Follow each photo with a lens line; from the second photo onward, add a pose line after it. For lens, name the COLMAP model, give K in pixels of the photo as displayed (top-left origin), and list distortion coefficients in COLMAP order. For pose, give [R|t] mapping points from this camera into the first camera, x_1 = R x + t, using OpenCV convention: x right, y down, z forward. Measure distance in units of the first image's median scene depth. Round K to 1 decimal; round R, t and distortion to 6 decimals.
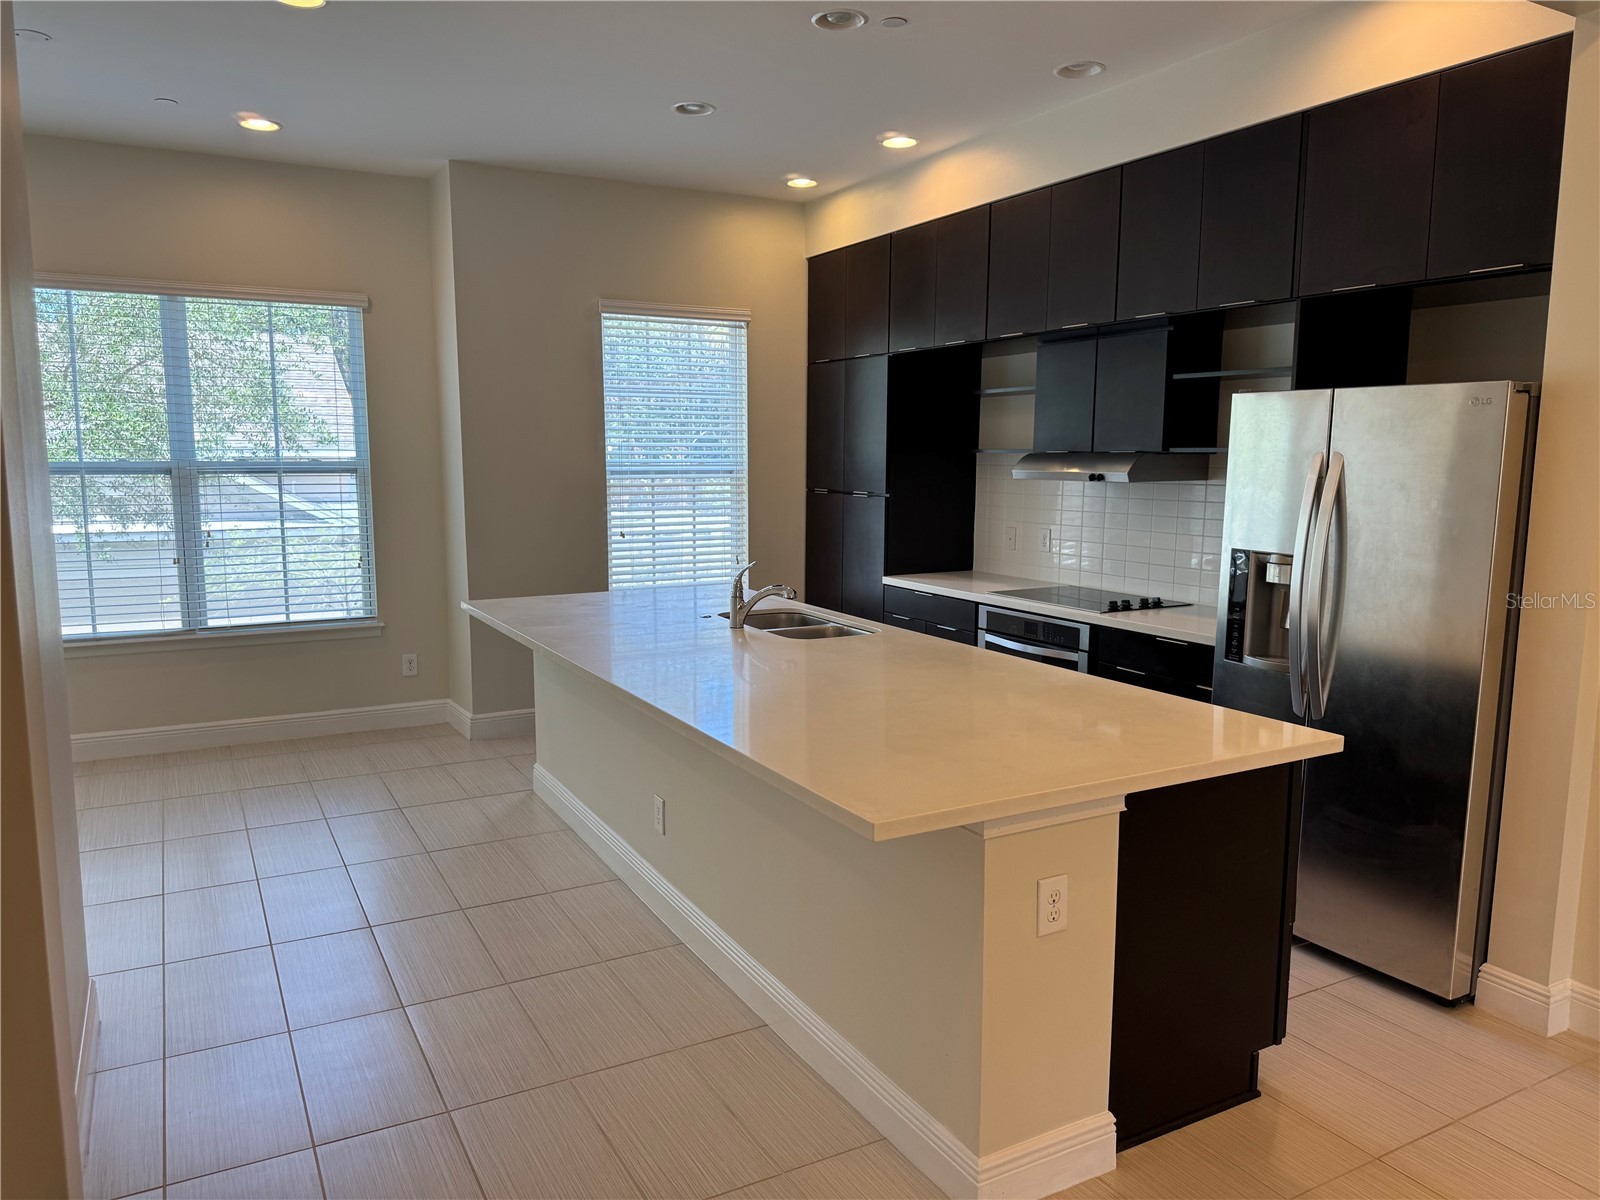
lens RADIAL K [[1135.0, 0, 800.0], [0, 1135.0, 600.0], [0, 0, 1]] dist [-0.004826, -0.004719]
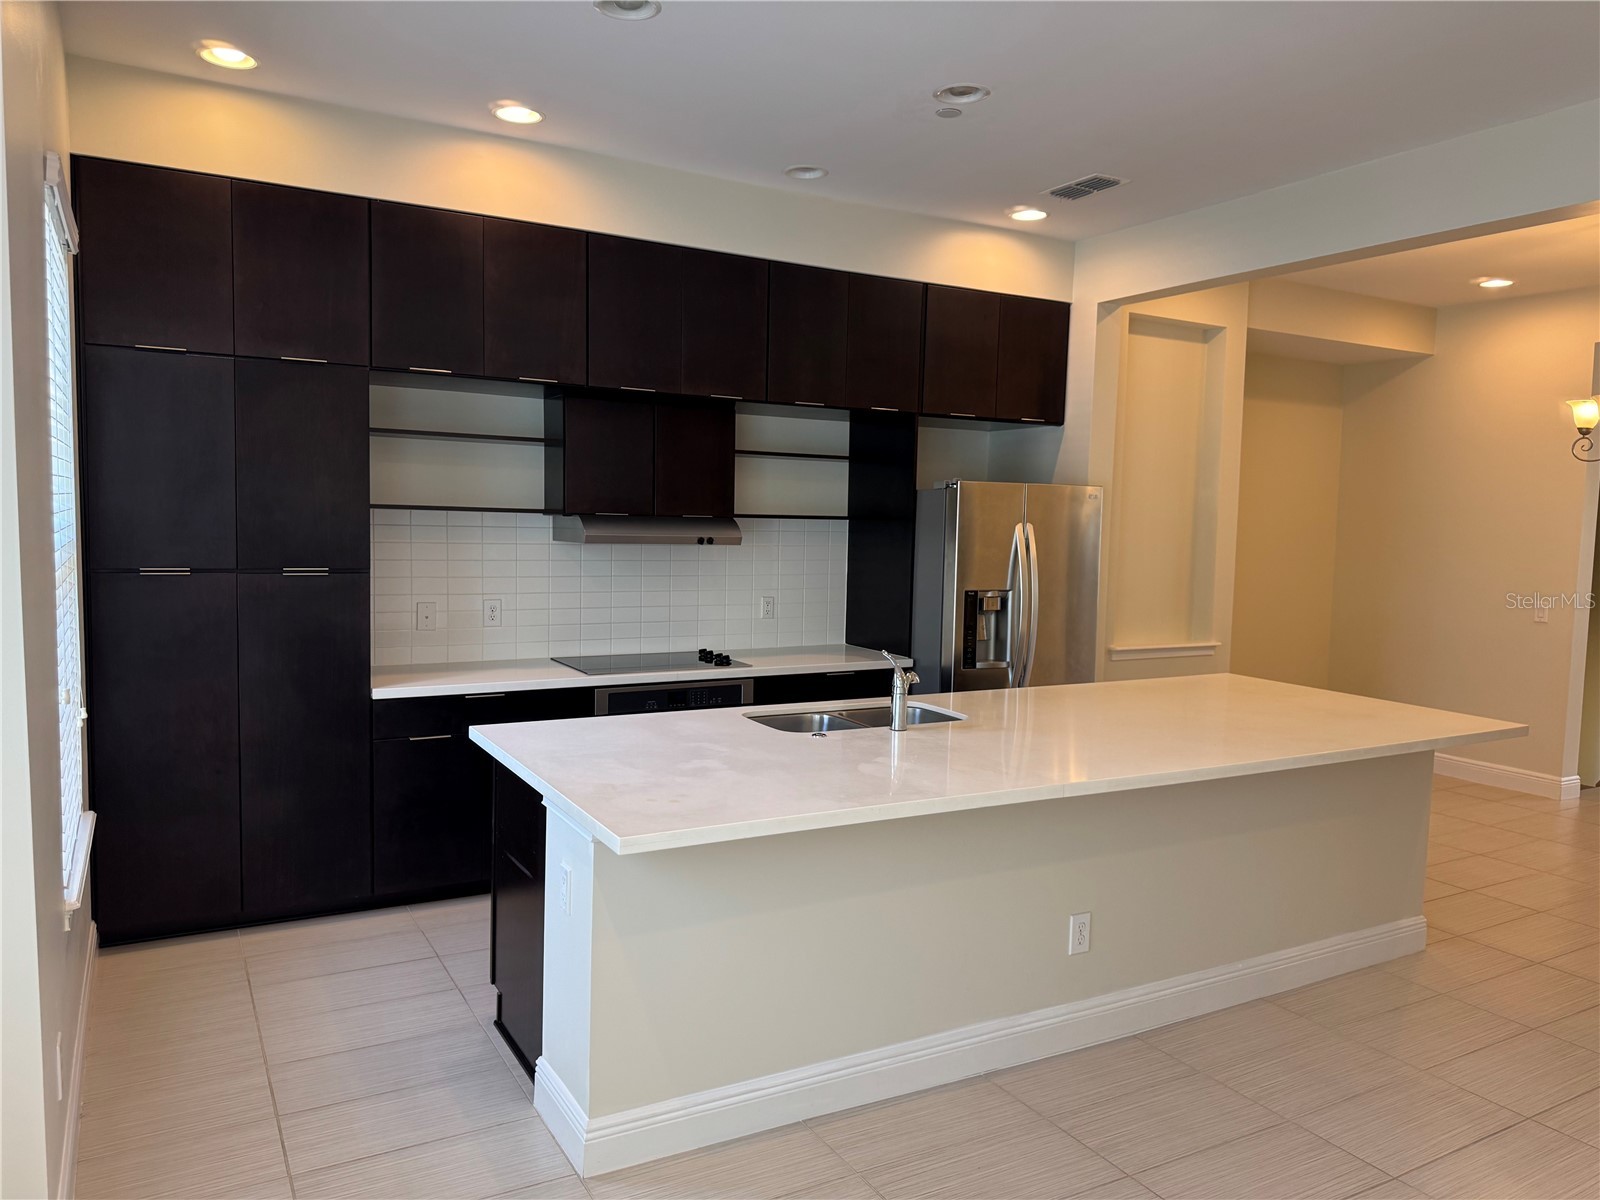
lens RADIAL K [[1135.0, 0, 800.0], [0, 1135.0, 600.0], [0, 0, 1]] dist [-0.004826, -0.004719]
pose [[-0.017148, -0.077226, 0.996866, -0.774839], [0.107561, 0.991084, 0.078628, -0.125707], [-0.994051, 0.108572, -0.008688, 0.925480]]
